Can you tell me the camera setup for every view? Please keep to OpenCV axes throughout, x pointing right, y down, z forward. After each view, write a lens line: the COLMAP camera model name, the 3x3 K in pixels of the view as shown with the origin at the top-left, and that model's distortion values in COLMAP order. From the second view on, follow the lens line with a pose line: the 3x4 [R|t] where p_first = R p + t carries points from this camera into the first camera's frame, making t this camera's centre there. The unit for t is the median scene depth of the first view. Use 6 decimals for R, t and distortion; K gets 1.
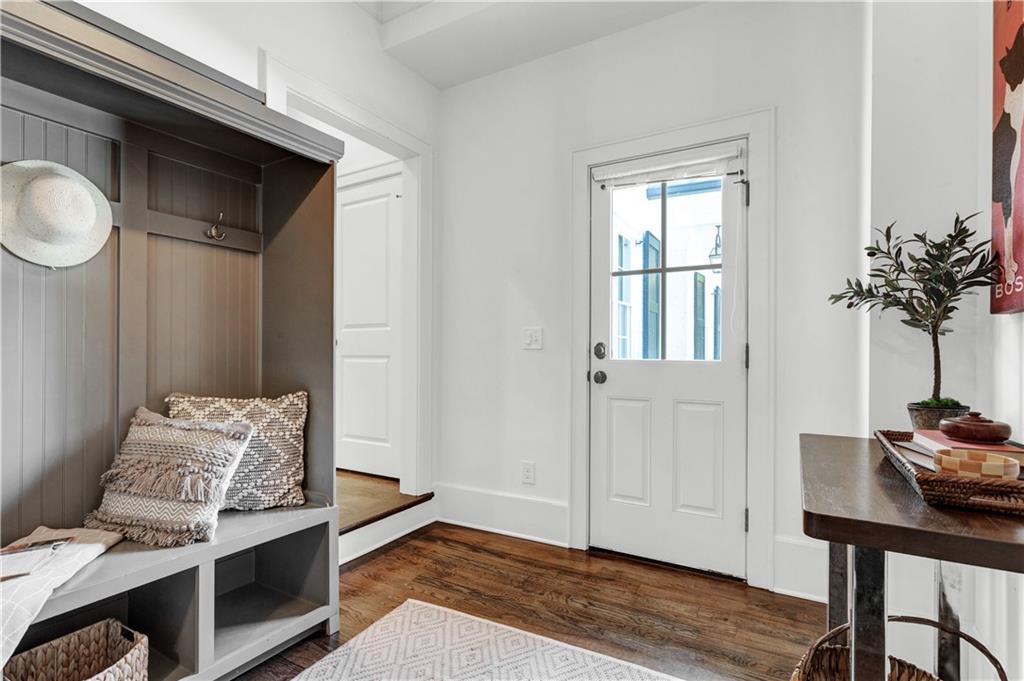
lens RADIAL K [[497.2, 0, 512.5], [0, 497.2, 342.5], [0, 0, 1]] dist [0.005205, -0.000102]
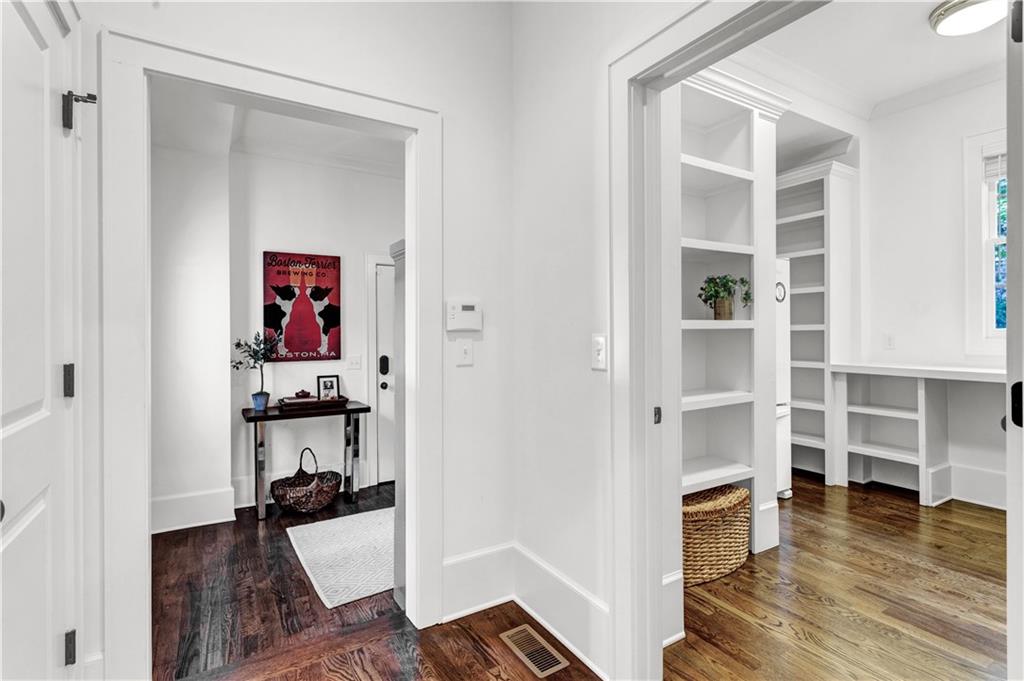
lens RADIAL K [[497.2, 0, 510.8], [0, 497.2, 334.4], [0, 0, 1]] dist [0.005205, -0.000102]
pose [[-0.879217, -0.003792, 0.476406, -1.154221], [-0.002751, 0.999992, 0.002884, -0.145838], [-0.476414, 0.001225, -0.879220, 1.836291]]
